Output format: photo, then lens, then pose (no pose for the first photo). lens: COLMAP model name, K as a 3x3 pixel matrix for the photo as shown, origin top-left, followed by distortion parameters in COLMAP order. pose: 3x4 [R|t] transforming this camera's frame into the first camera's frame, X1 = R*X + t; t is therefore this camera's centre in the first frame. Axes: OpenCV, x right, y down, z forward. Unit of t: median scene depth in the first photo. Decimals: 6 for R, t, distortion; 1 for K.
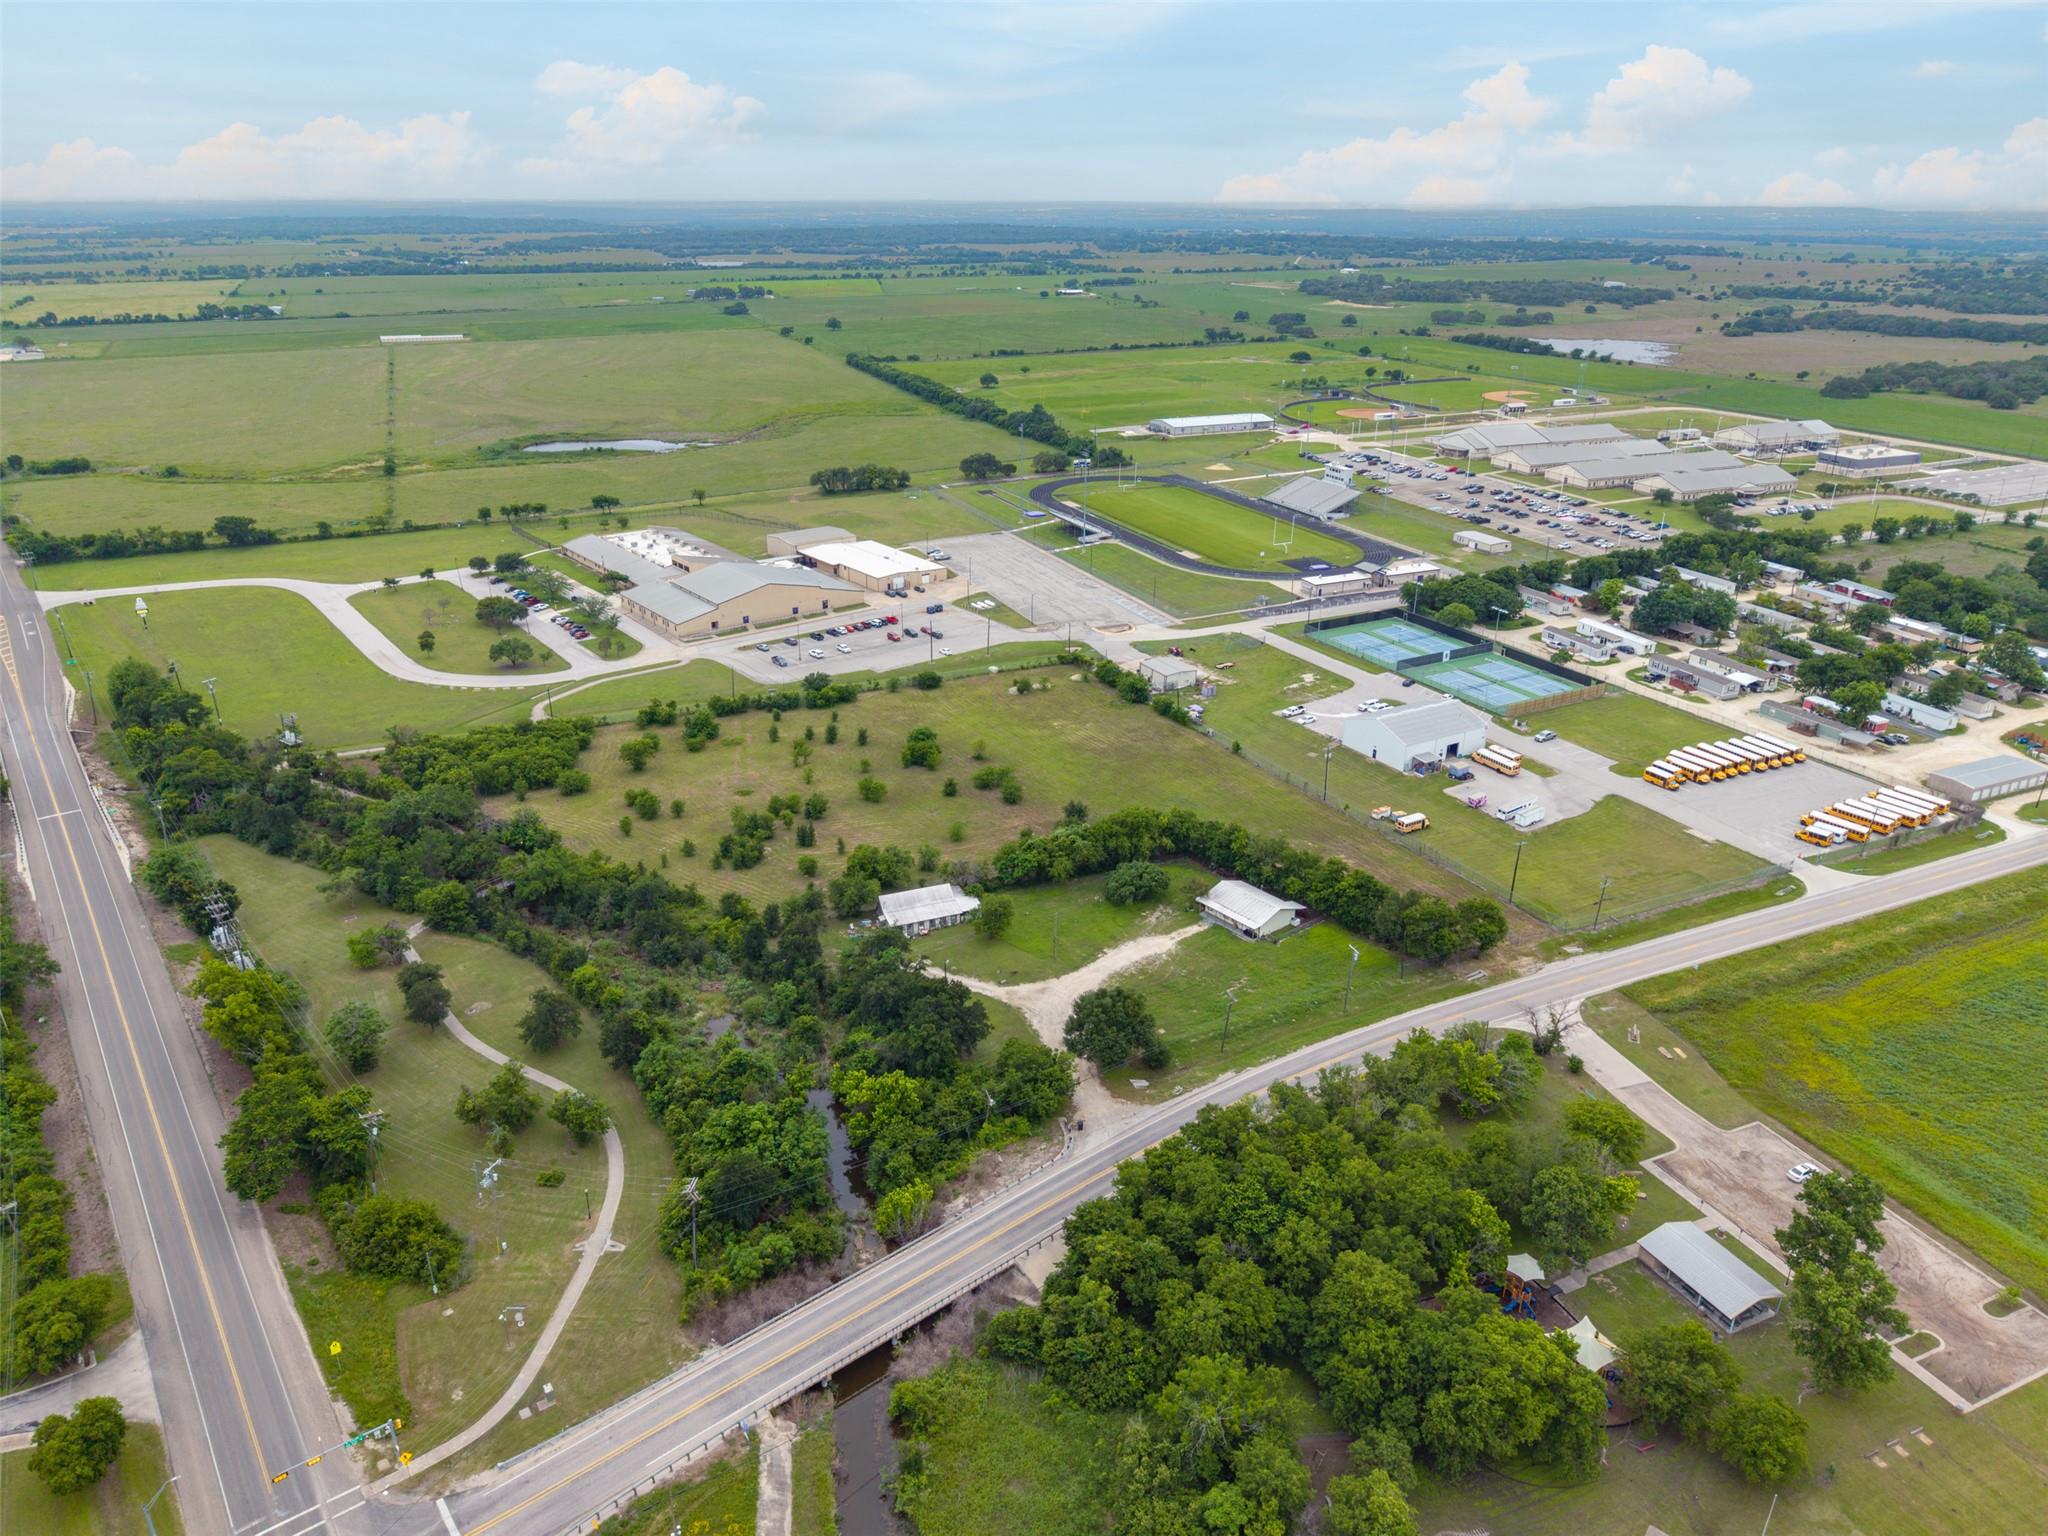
lens RADIAL K [[1368.6, 0, 1017.8], [0, 1368.6, 770.8], [0, 0, 1]] dist [0.018183, -0.017971]
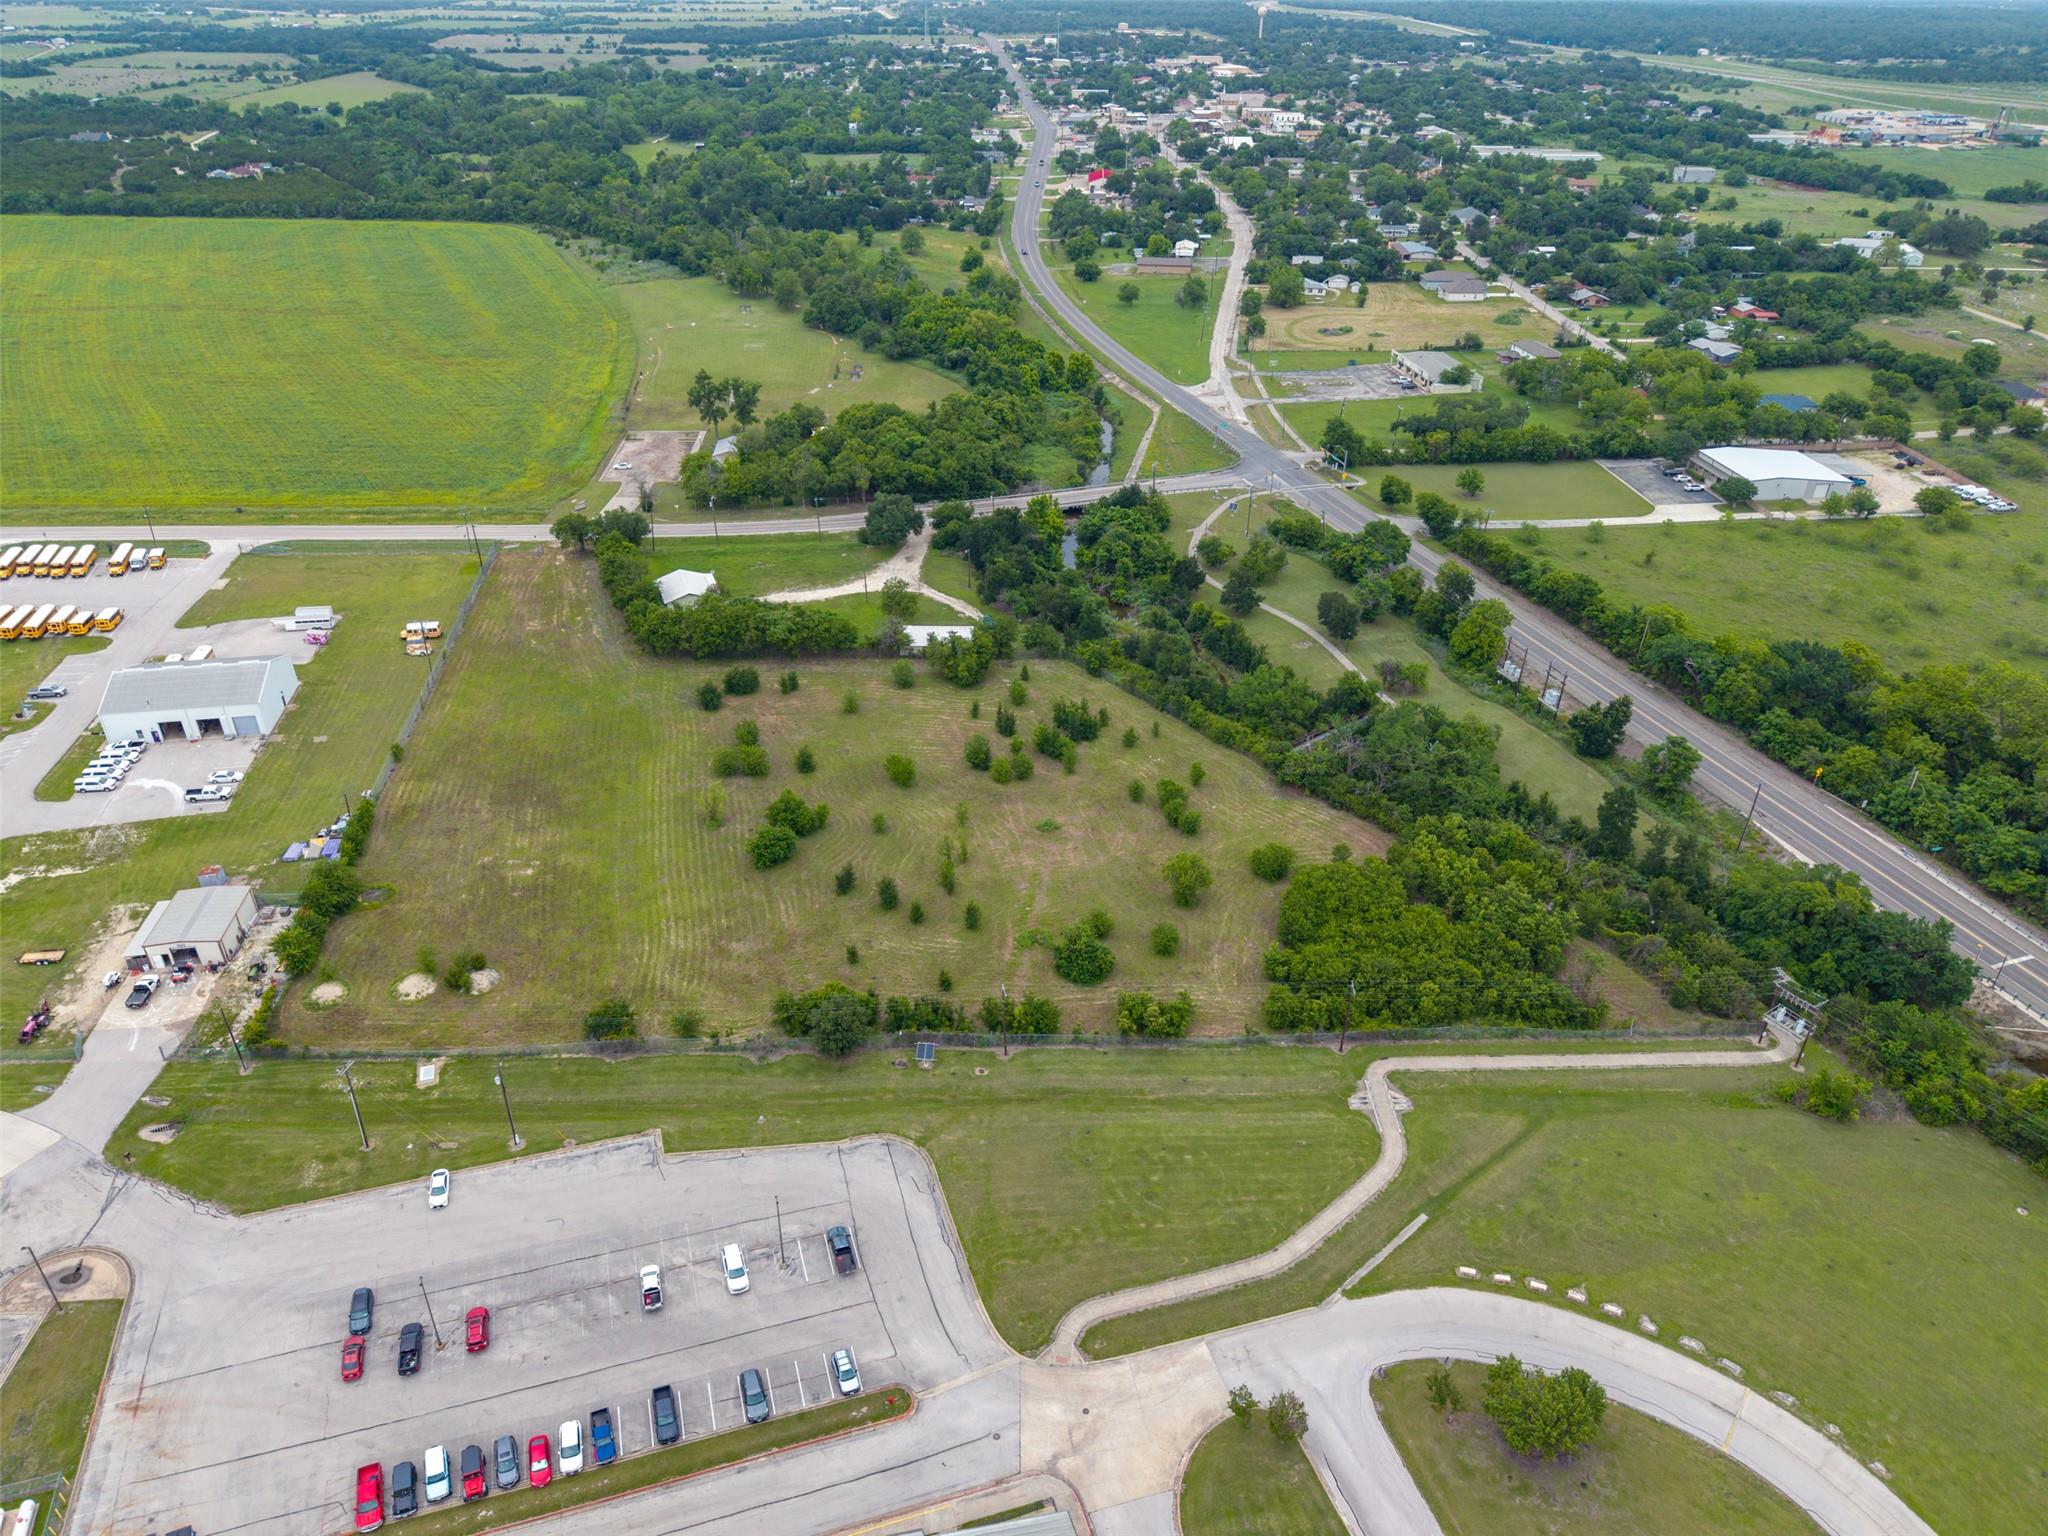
lens RADIAL K [[1368.6, 0, 1017.8], [0, 1368.6, 770.8], [0, 0, 1]] dist [0.018183, -0.017971]
pose [[-0.940112, -0.188143, 0.284238, -0.308838], [0.116822, 0.605532, 0.787200, -0.466545], [-0.320222, 0.773261, -0.547289, 1.097070]]
